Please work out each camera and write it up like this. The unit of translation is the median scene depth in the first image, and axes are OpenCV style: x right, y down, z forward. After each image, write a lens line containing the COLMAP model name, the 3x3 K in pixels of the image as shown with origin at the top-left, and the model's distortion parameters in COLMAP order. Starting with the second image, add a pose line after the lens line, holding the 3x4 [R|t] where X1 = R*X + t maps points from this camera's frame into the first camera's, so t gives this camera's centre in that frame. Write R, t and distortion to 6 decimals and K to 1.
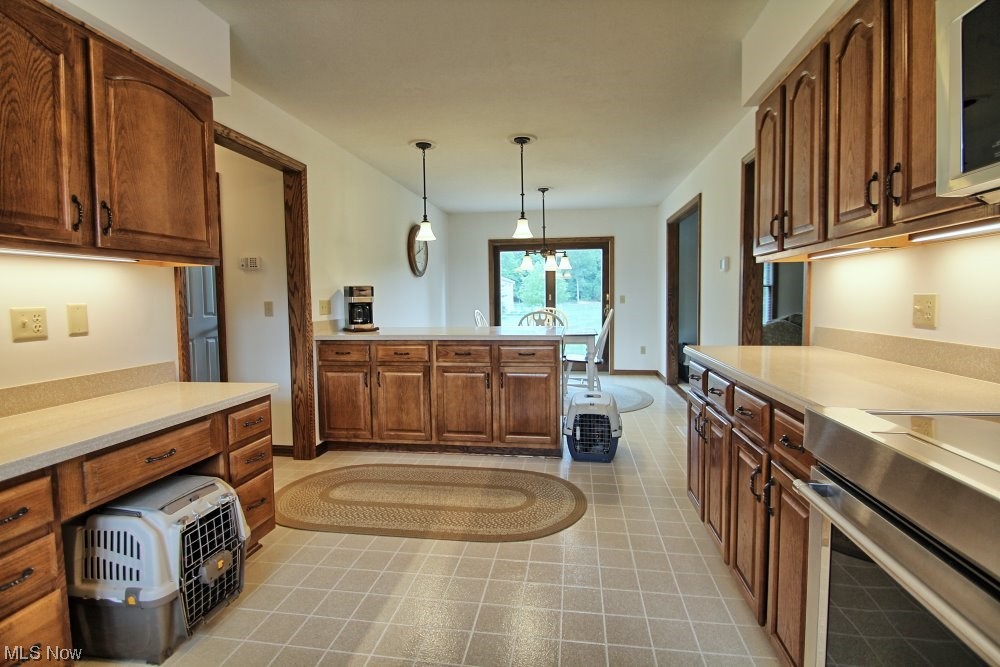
lens RADIAL K [[466.7, 0, 498.0], [0, 466.7, 326.0], [0, 0, 1]] dist [-0.003398, -0.000223]
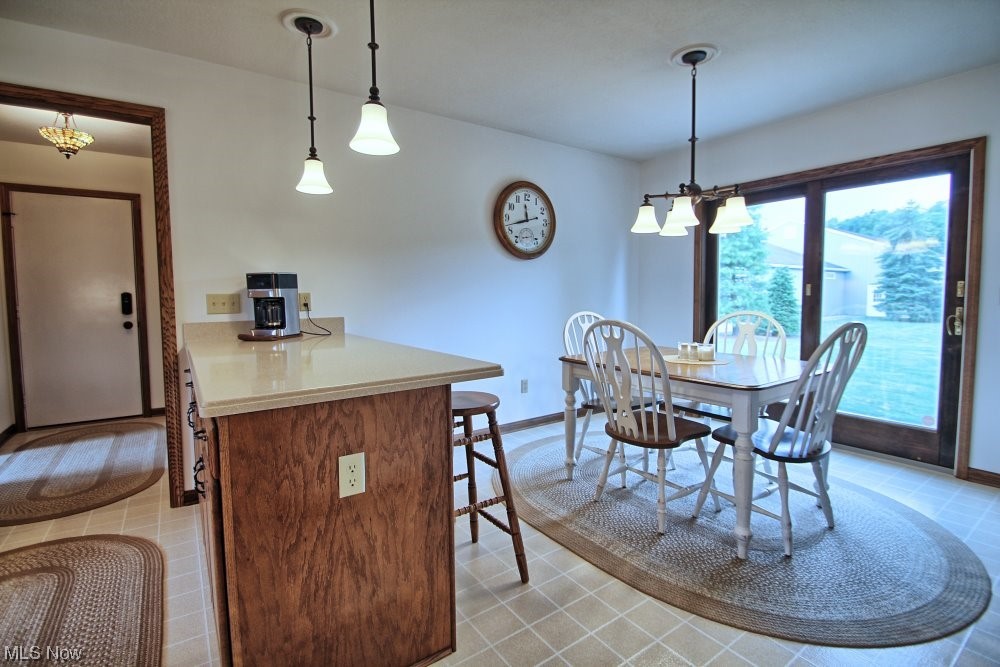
lens RADIAL K [[466.7, 0, 500.1], [0, 466.7, 324.0], [0, 0, 1]] dist [-0.003398, -0.000223]
pose [[0.707026, 0.061165, -0.704537, 0.426336], [-0.043309, 0.998128, 0.043192, -0.054822], [0.705860, -0.000025, 0.708351, 0.748217]]
